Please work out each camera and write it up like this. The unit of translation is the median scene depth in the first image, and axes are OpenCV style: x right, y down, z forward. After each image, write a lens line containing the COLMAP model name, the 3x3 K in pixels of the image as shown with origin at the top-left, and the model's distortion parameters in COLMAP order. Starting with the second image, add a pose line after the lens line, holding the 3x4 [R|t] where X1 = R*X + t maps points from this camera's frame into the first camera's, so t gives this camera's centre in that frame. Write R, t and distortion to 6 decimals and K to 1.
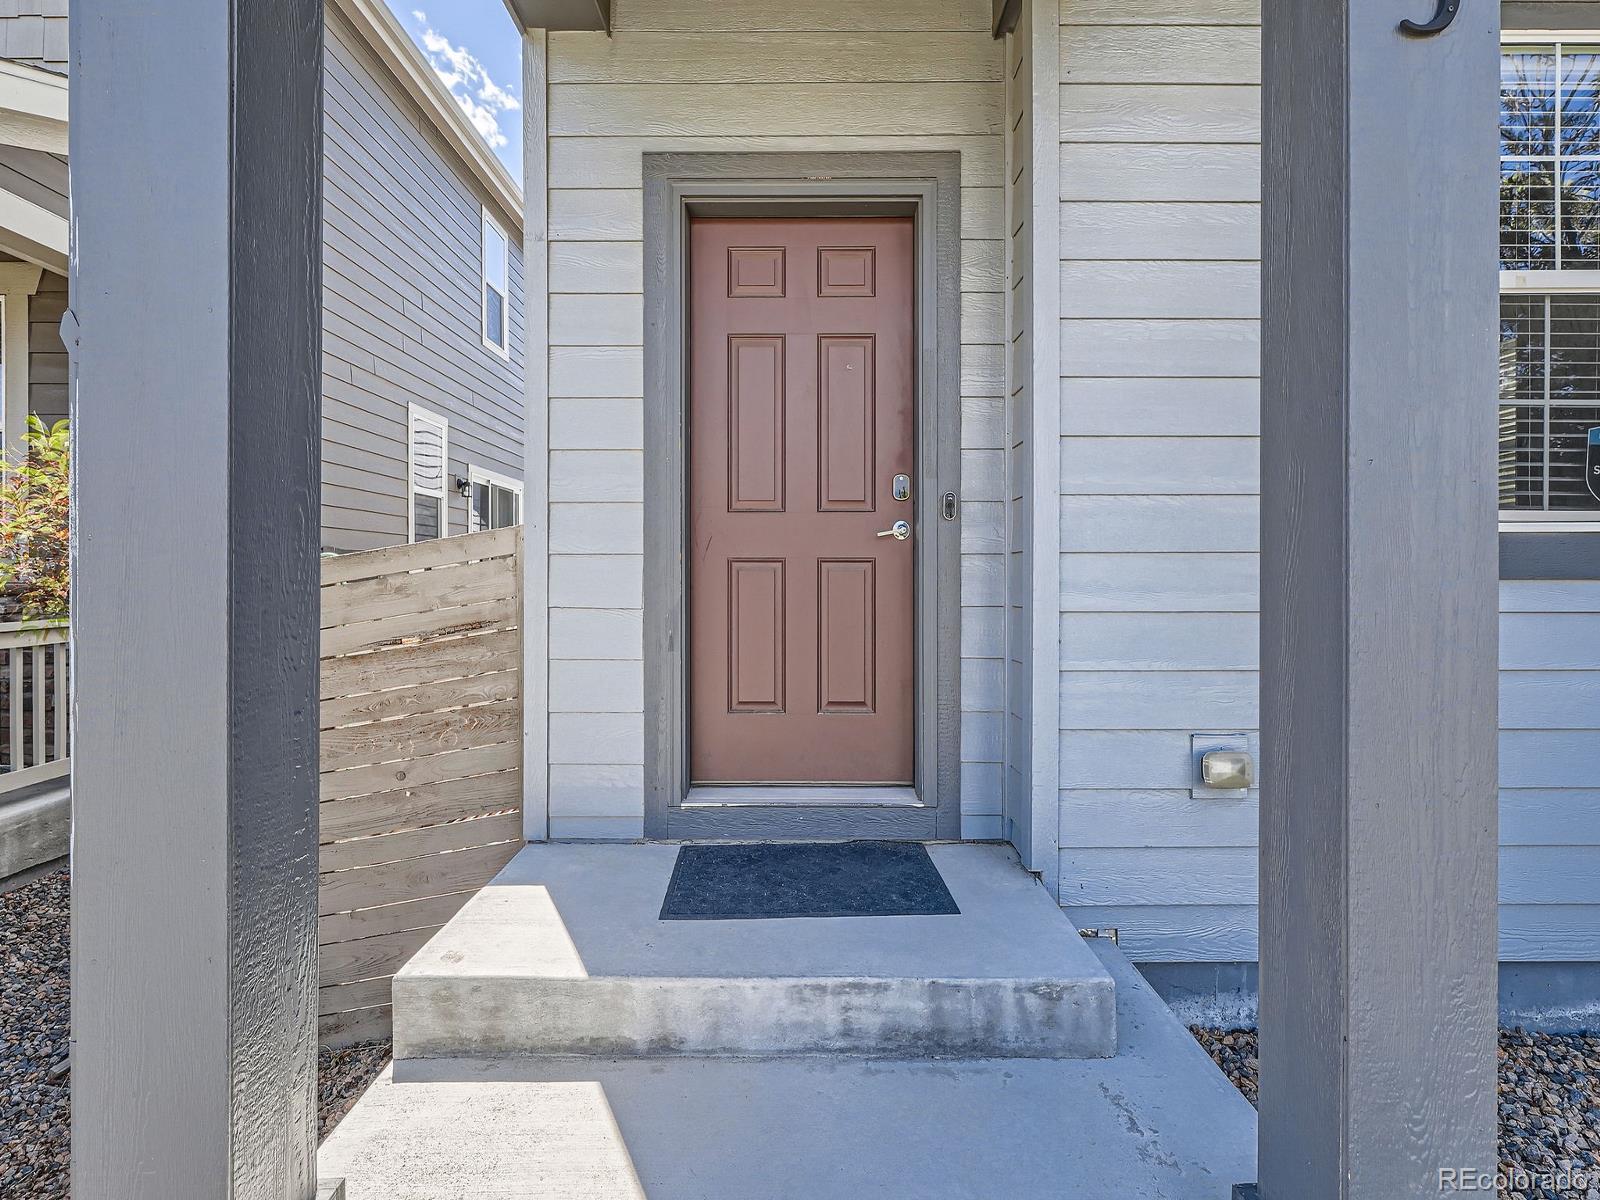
lens RADIAL K [[773.0, 0, 803.8], [0, 773.0, 577.3], [0, 0, 1]] dist [-0.001123, 0.000118]
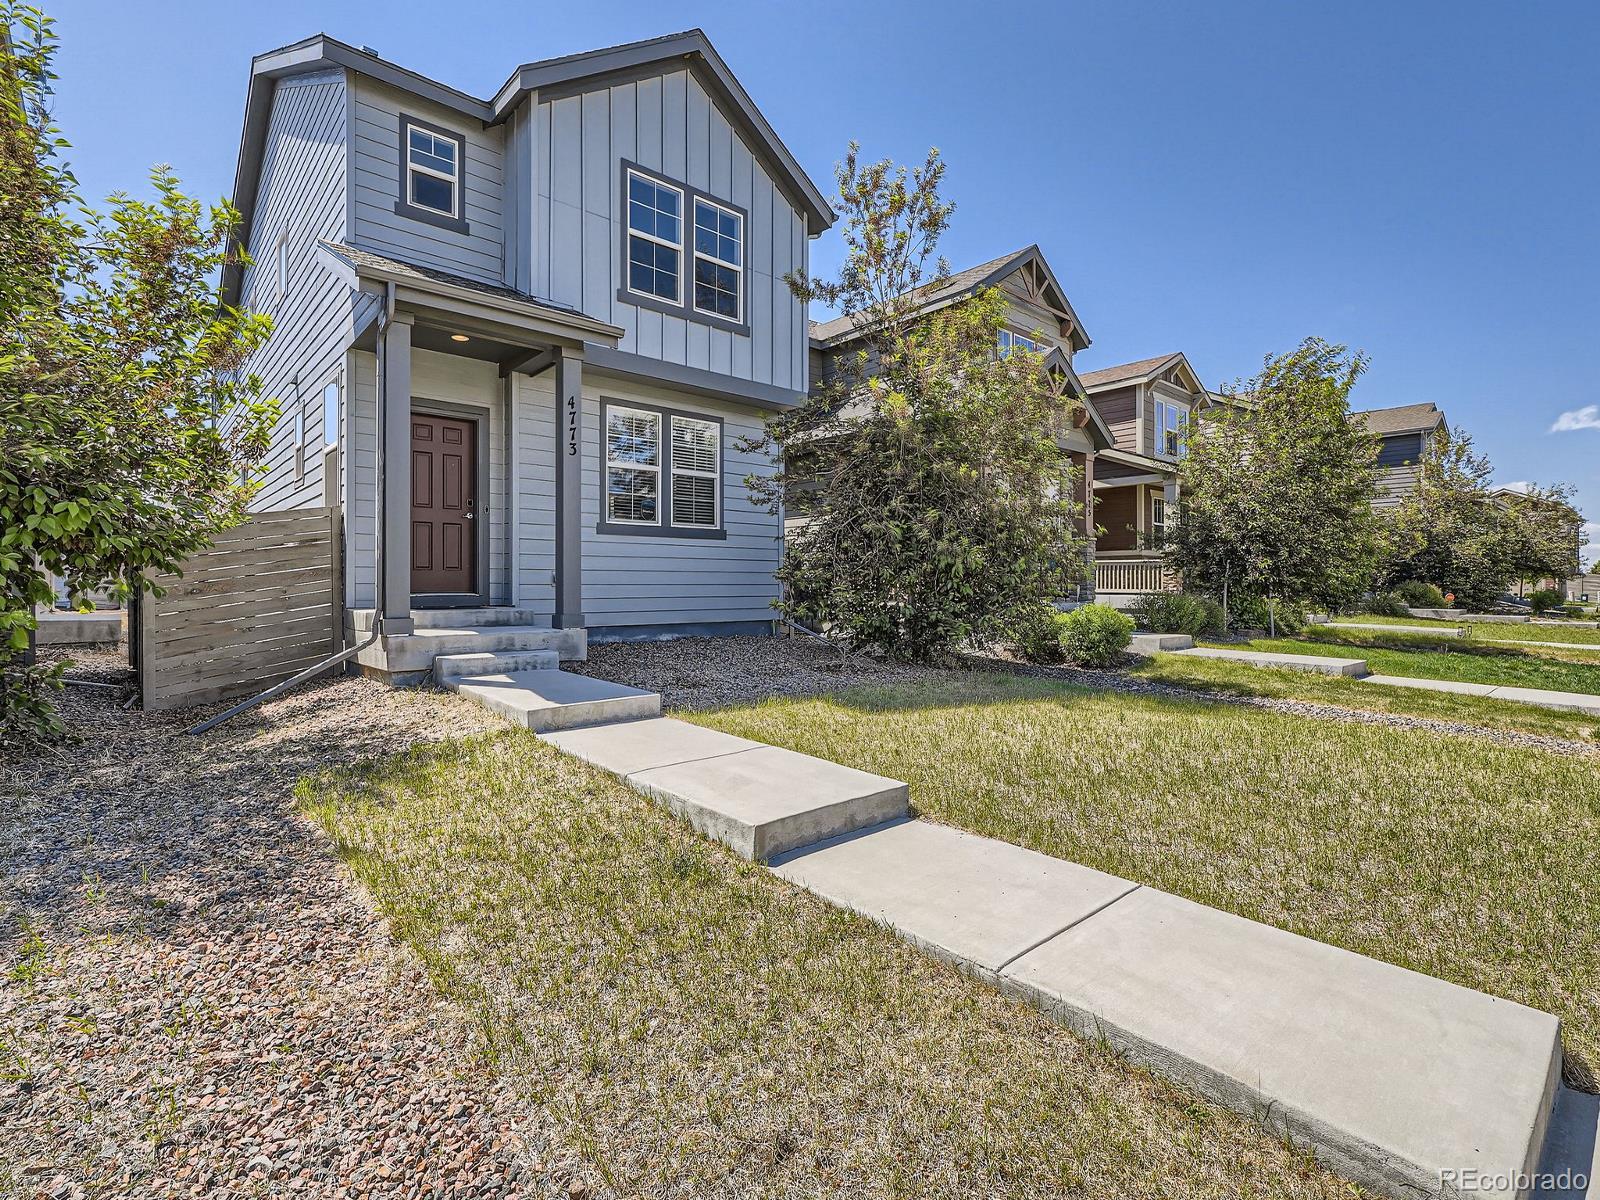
lens RADIAL K [[773.0, 0, 803.8], [0, 773.0, 577.3], [0, 0, 1]] dist [-0.001123, 0.000118]
pose [[0.744037, 0.001243, 0.668137, -1.043877], [0.003897, 0.999973, -0.006201, 0.234591], [-0.668127, 0.007218, 0.744012, -2.475152]]
